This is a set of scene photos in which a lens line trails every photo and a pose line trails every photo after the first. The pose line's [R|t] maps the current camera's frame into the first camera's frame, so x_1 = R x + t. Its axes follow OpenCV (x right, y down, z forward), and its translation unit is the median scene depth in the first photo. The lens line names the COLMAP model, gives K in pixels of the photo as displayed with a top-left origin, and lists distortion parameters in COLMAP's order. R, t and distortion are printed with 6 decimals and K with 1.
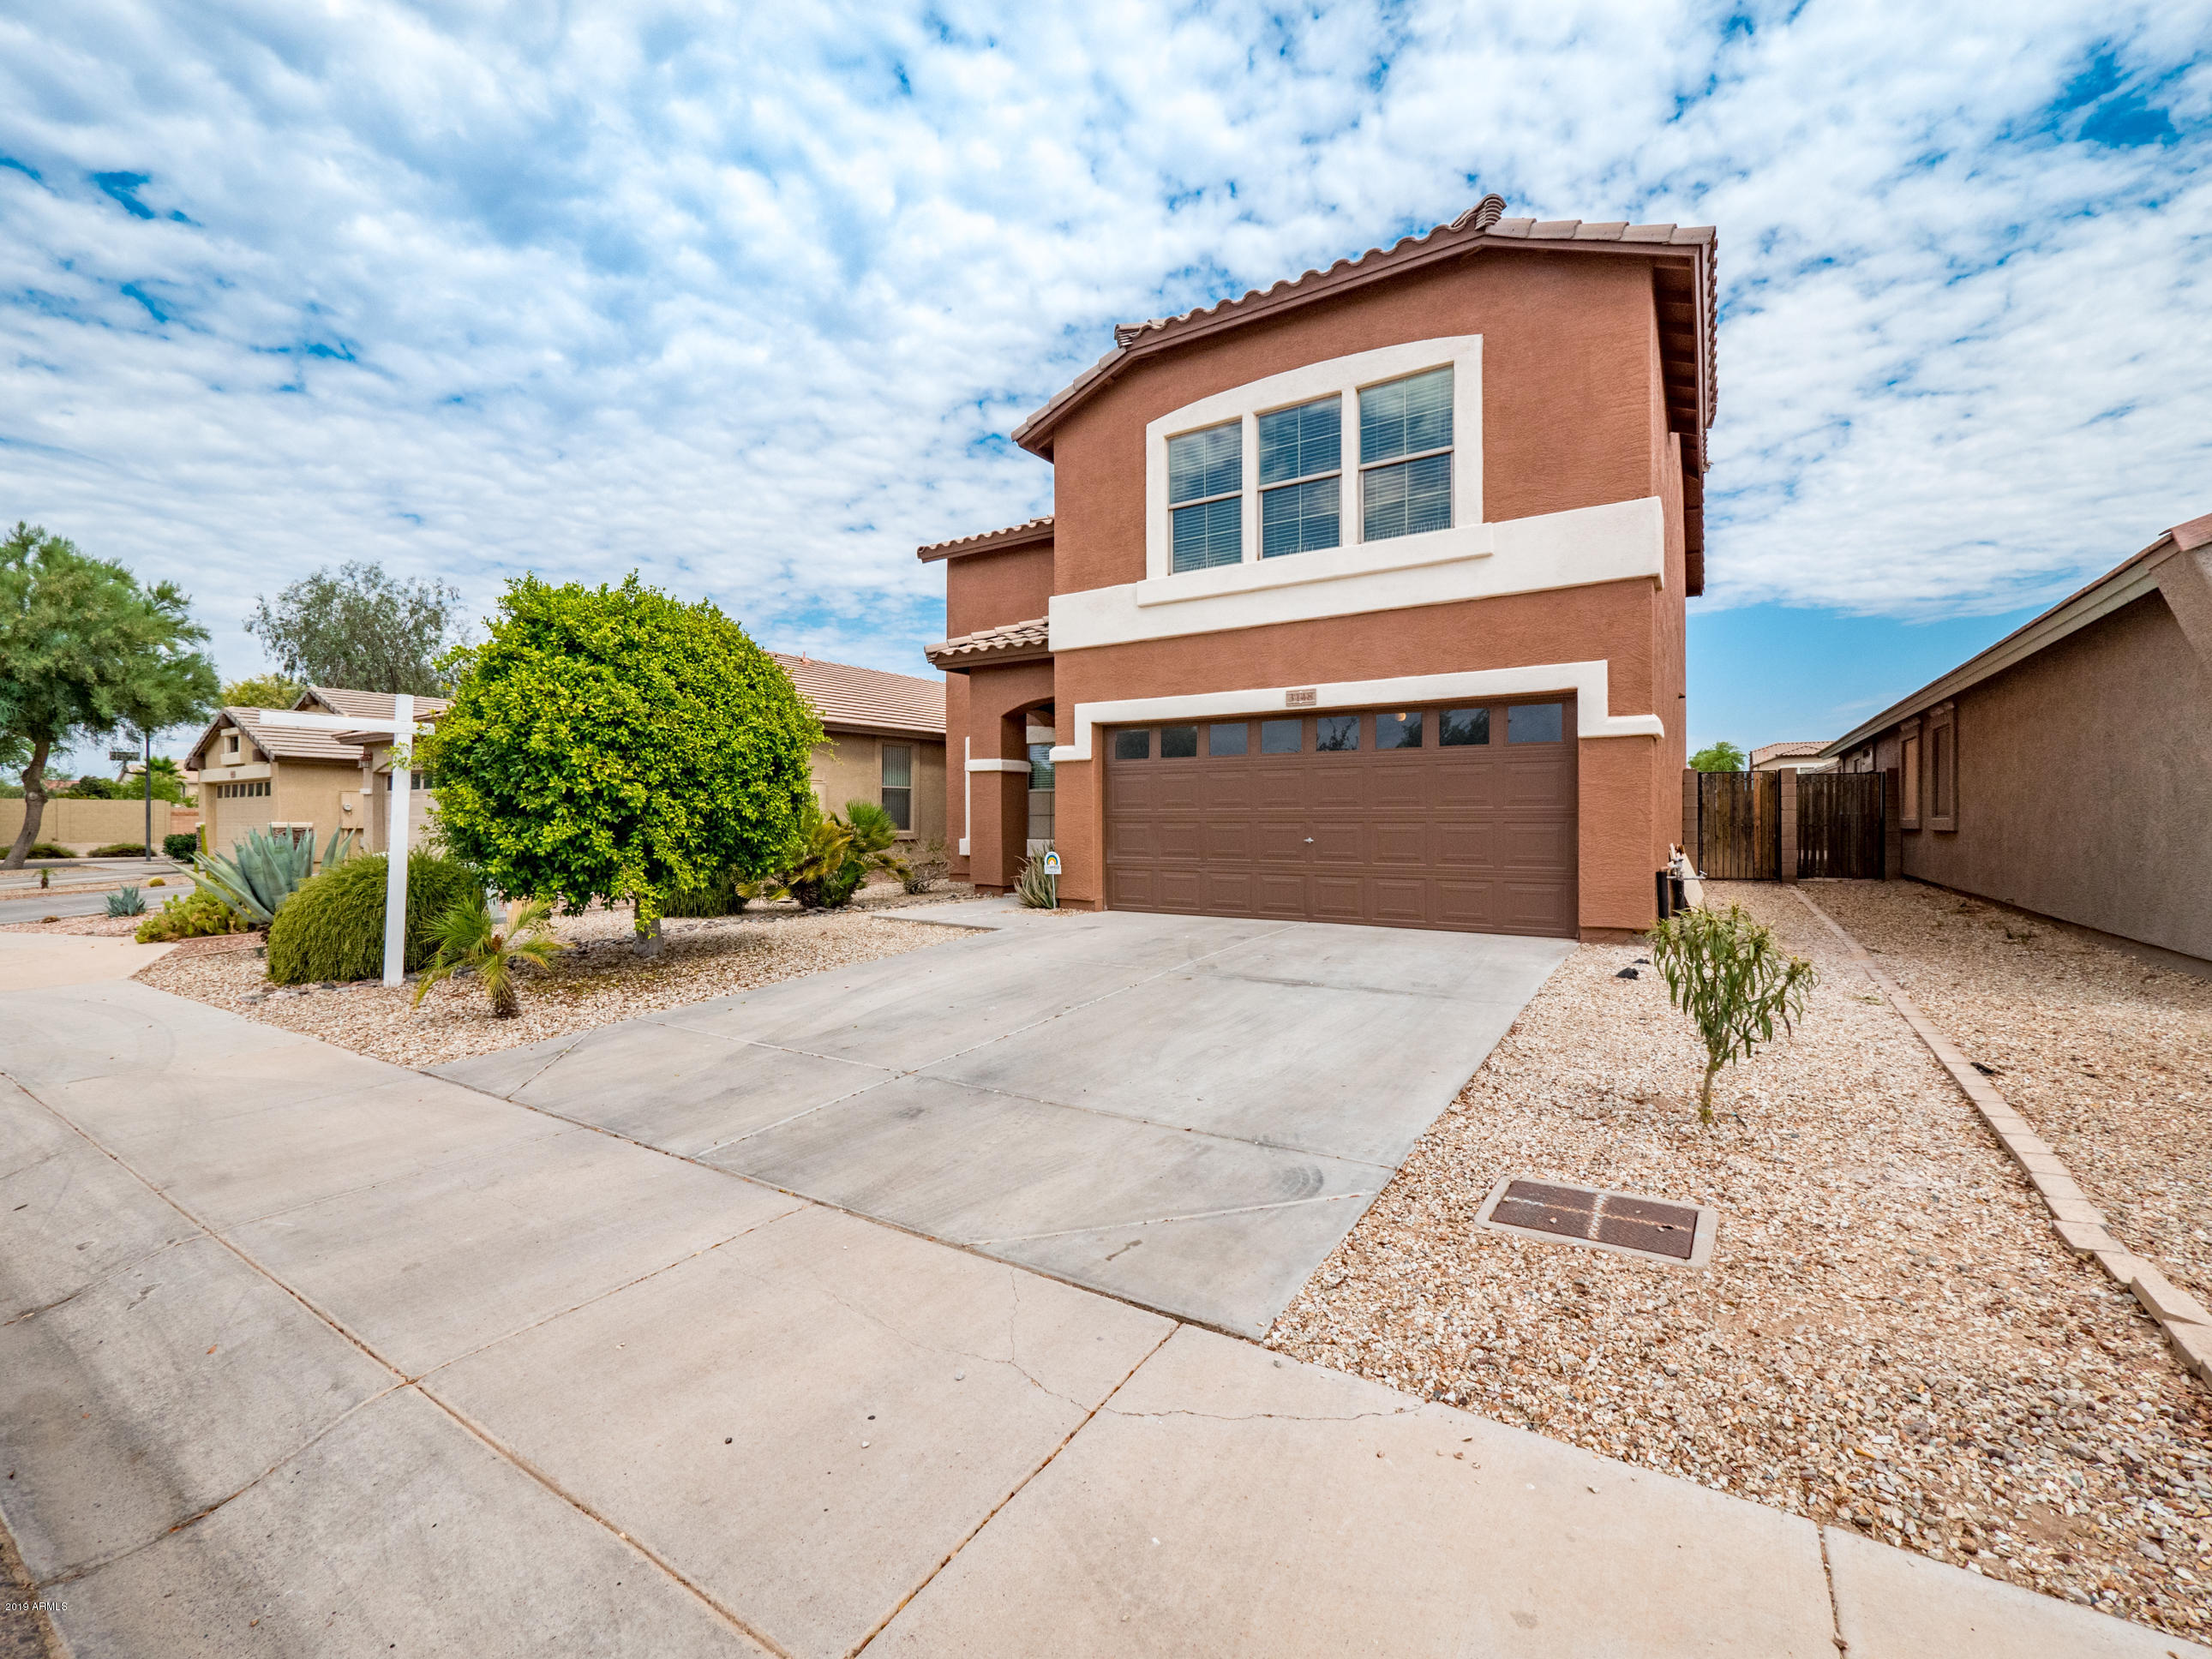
lens RADIAL K [[933.9, 0, 1099.1], [0, 933.9, 825.4], [0, 0, 1]] dist [-0.010853, 0.006919]
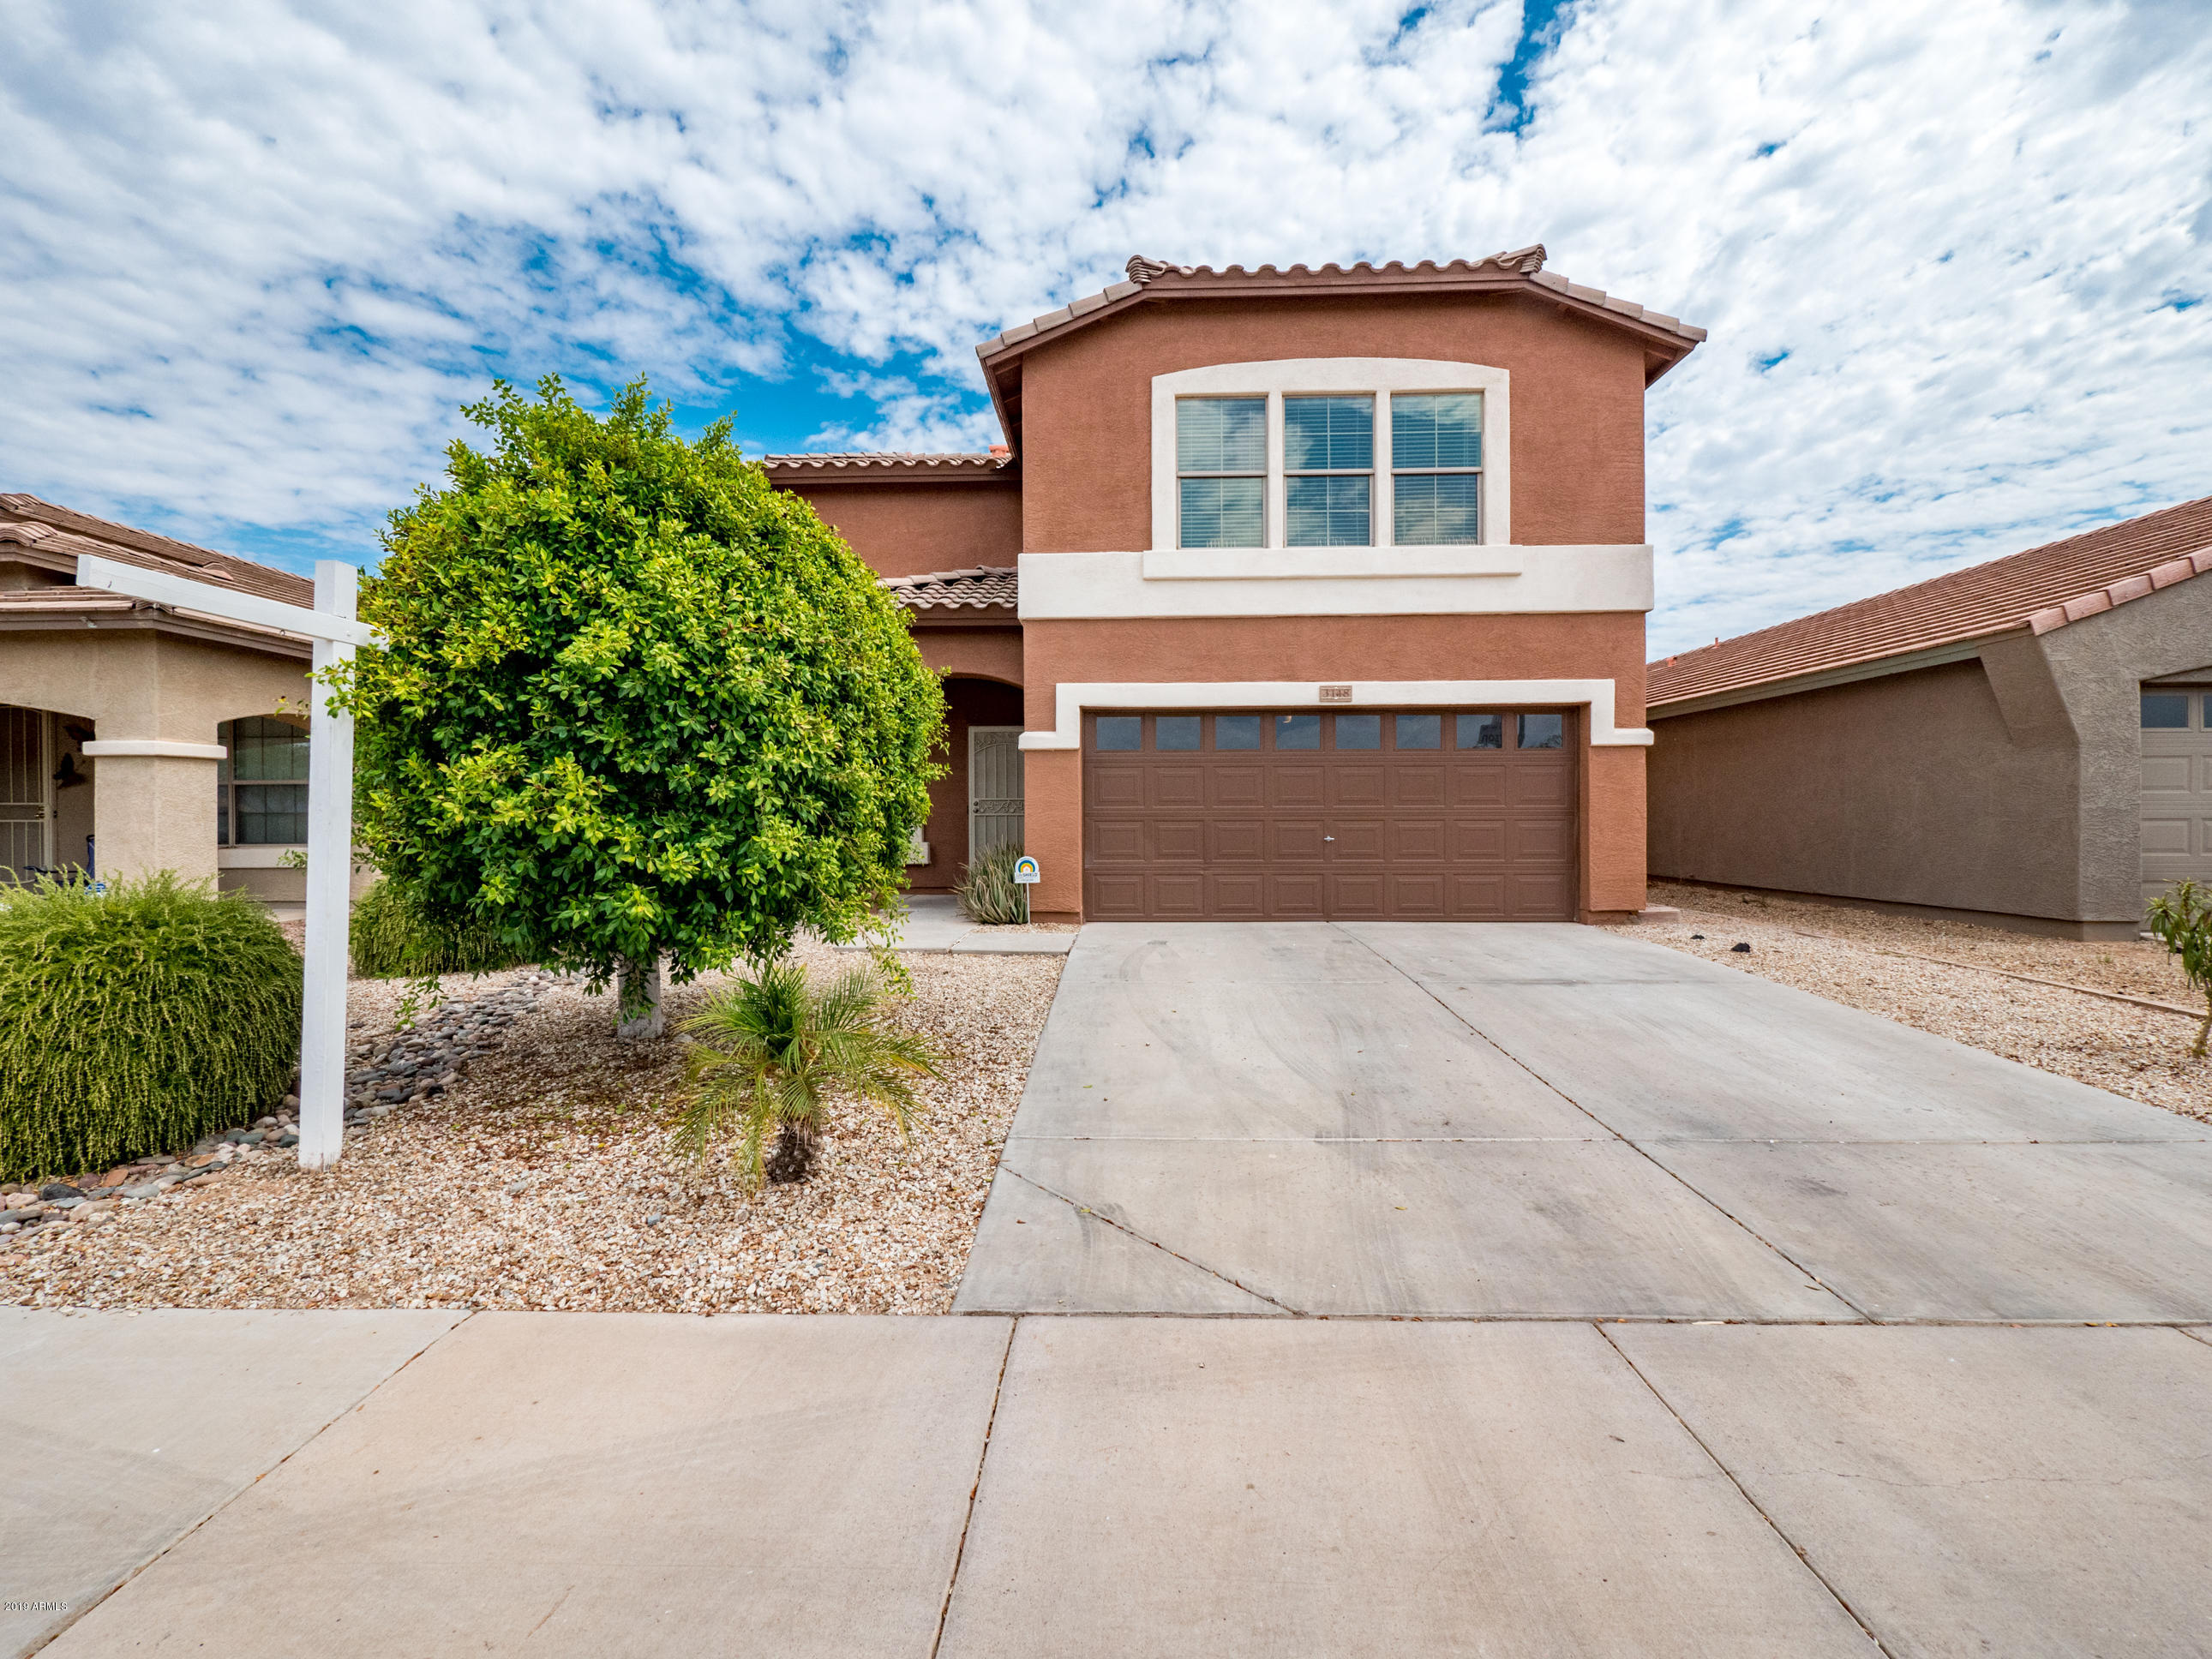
lens RADIAL K [[970.9, 0, 1089.4], [0, 970.9, 832.9], [0, 0, 1]] dist [0.006199, -0.004196]
pose [[0.854276, -0.003115, 0.519810, -0.482787], [0.004875, 0.999986, -0.002018, 0.009607], [-0.519797, 0.004258, 0.854279, 0.232870]]
